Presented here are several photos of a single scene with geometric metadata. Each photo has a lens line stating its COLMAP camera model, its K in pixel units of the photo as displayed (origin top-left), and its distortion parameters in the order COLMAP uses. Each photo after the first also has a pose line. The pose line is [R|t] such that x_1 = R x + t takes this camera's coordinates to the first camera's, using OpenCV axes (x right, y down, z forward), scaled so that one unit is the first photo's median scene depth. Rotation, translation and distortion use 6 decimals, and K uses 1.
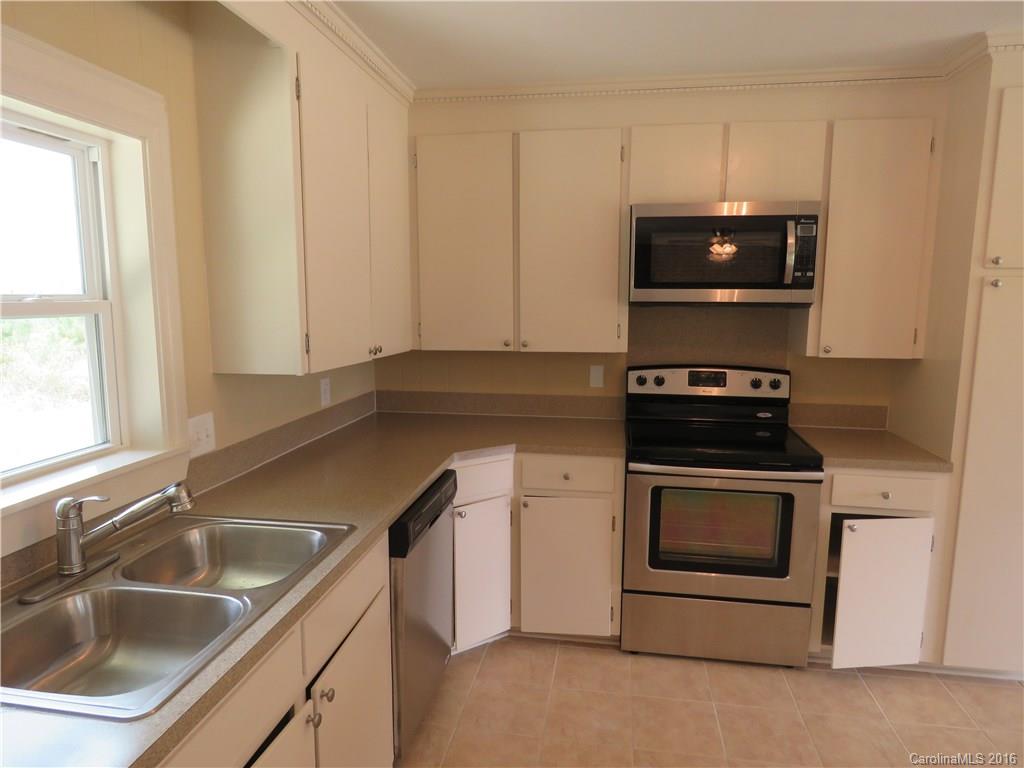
lens RADIAL K [[653.4, 0, 513.3], [0, 653.4, 381.9], [0, 0, 1]] dist [-0.005410, 0.000813]
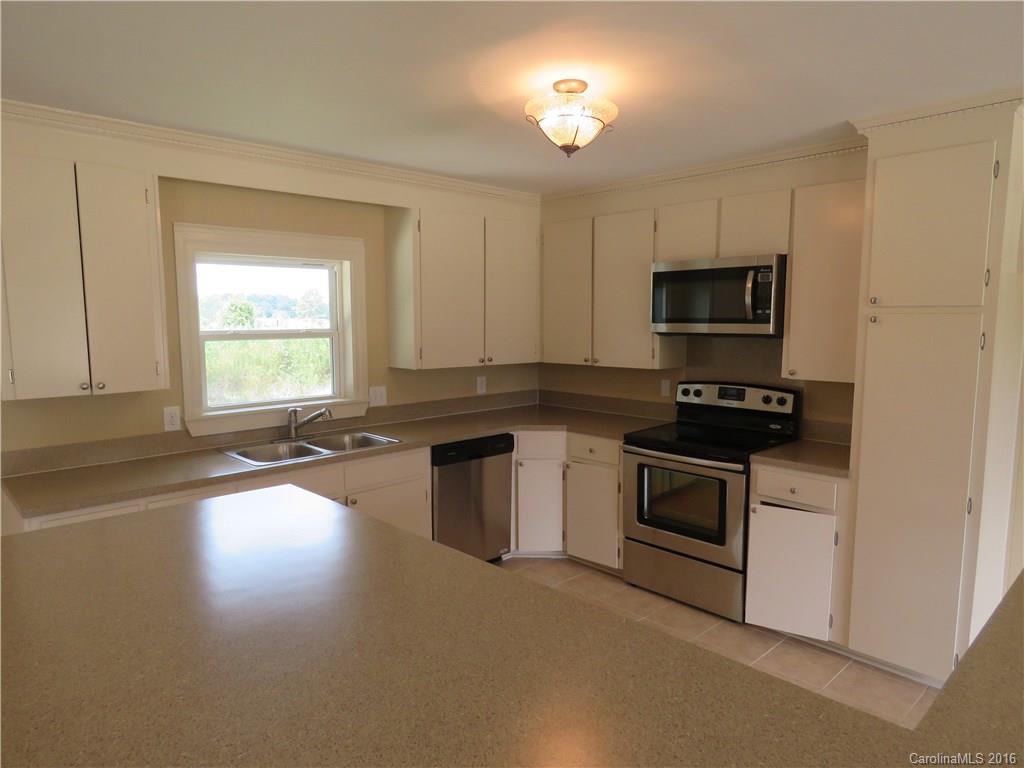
lens RADIAL K [[653.4, 0, 513.3], [0, 653.4, 381.9], [0, 0, 1]] dist [-0.005410, 0.000813]
pose [[0.798379, 0.052622, -0.599852, 0.811182], [-0.073812, 0.997214, -0.010760, 0.019589], [0.597614, 0.052867, 0.800039, -0.288479]]
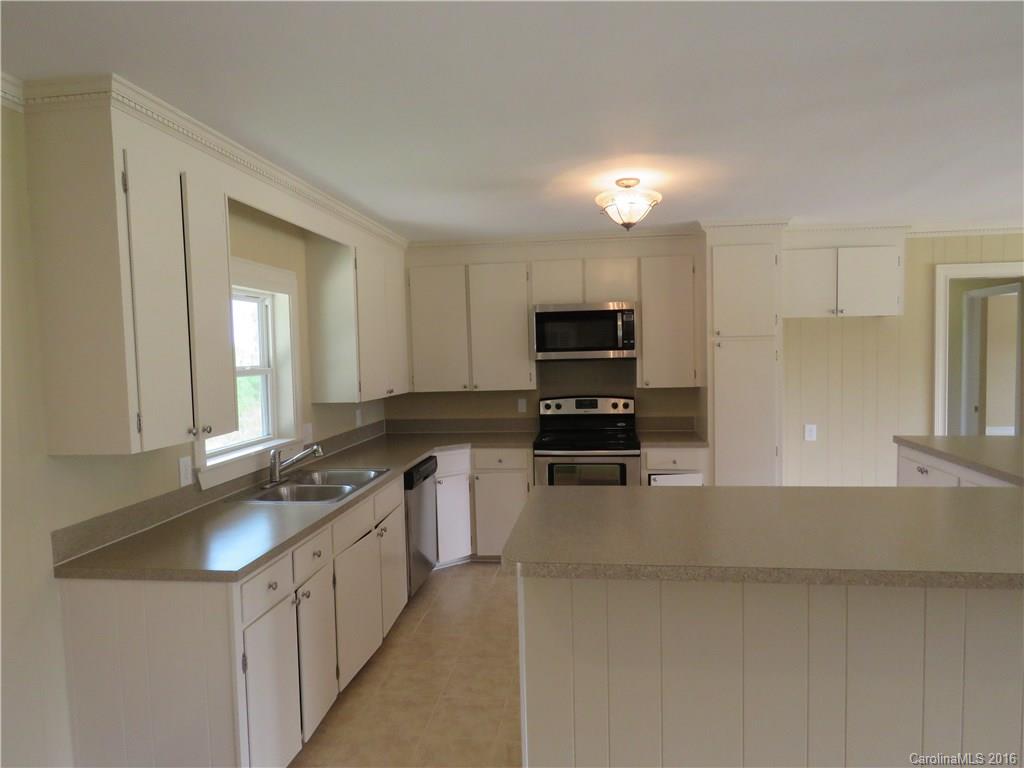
lens RADIAL K [[653.4, 0, 513.3], [0, 653.4, 381.9], [0, 0, 1]] dist [-0.005410, 0.000813]
pose [[0.999063, -0.031179, 0.030017, 0.070250], [0.033633, 0.995806, -0.085082, 0.085105], [-0.027238, 0.086012, 0.995922, -0.754315]]
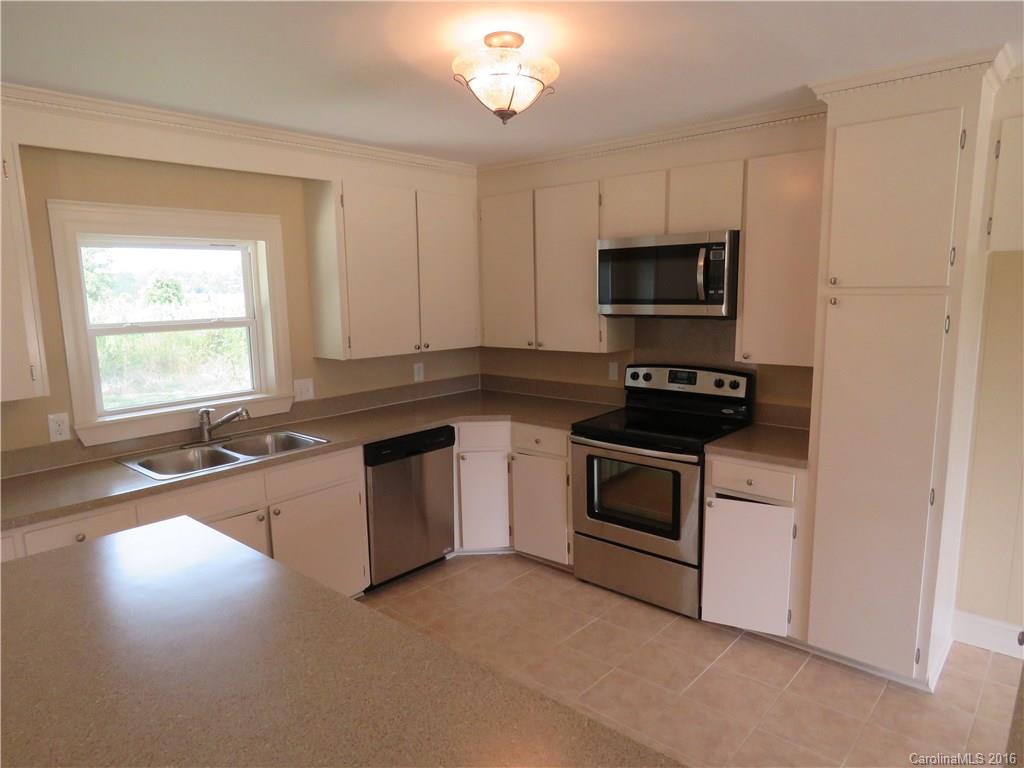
lens RADIAL K [[653.4, 0, 513.3], [0, 653.4, 381.9], [0, 0, 1]] dist [-0.005410, 0.000813]
pose [[0.847582, 0.055805, -0.527723, 0.756926], [-0.047977, 0.998441, 0.028525, -0.017543], [0.528492, 0.001141, 0.848938, -0.200321]]
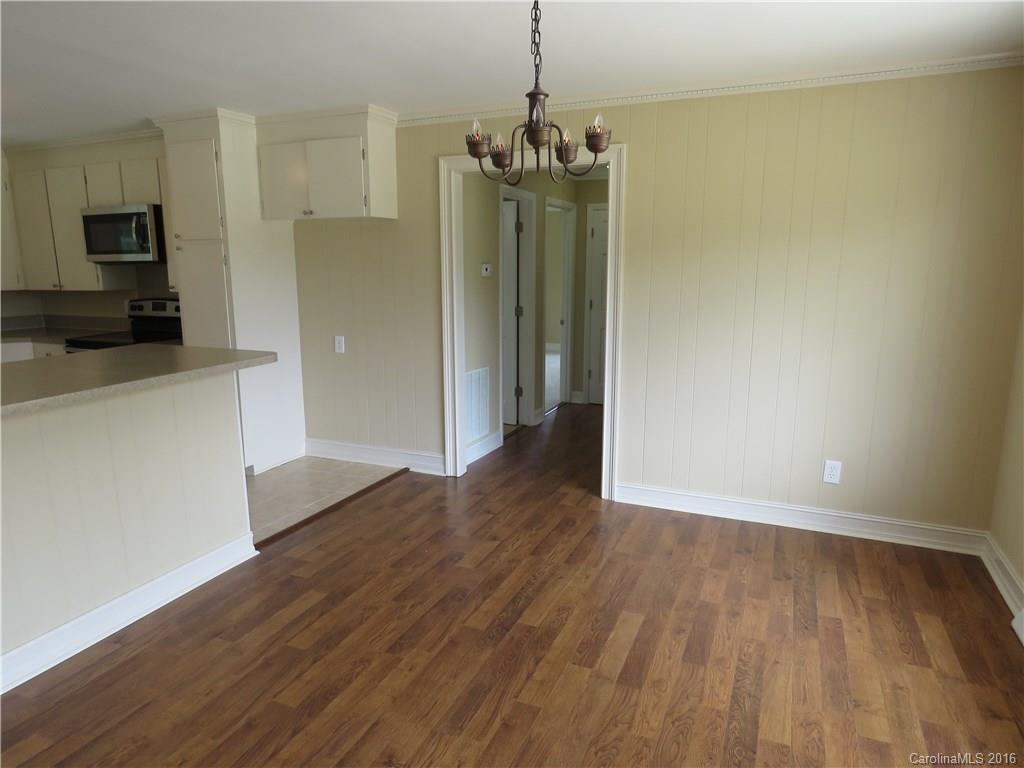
lens RADIAL K [[653.4, 0, 513.3], [0, 653.4, 381.9], [0, 0, 1]] dist [-0.005410, 0.000813]
pose [[0.969679, 0.030995, -0.242409, 1.852694], [-0.019128, 0.998507, 0.051159, 0.100796], [0.243632, -0.044971, 0.968824, -0.512497]]
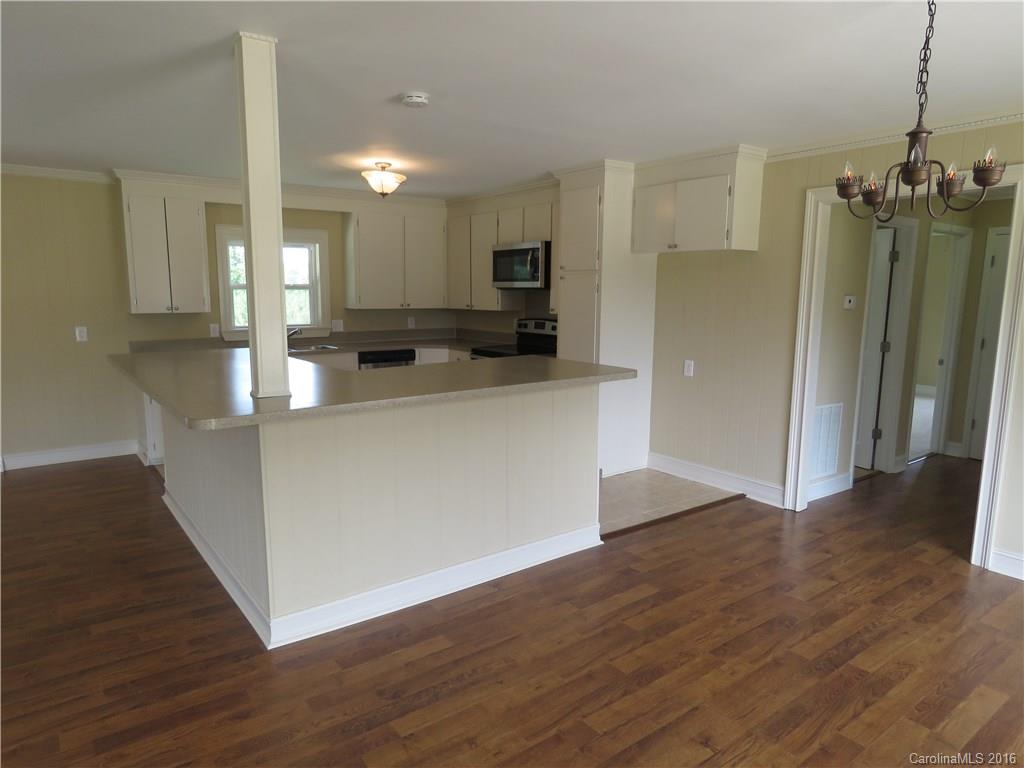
lens RADIAL K [[653.4, 0, 513.3], [0, 653.4, 381.9], [0, 0, 1]] dist [-0.005410, 0.000813]
pose [[0.722382, 0.096536, -0.684722, 1.891389], [-0.093602, 0.994745, 0.041494, 0.107845], [0.685130, 0.034116, 0.727622, -0.622383]]
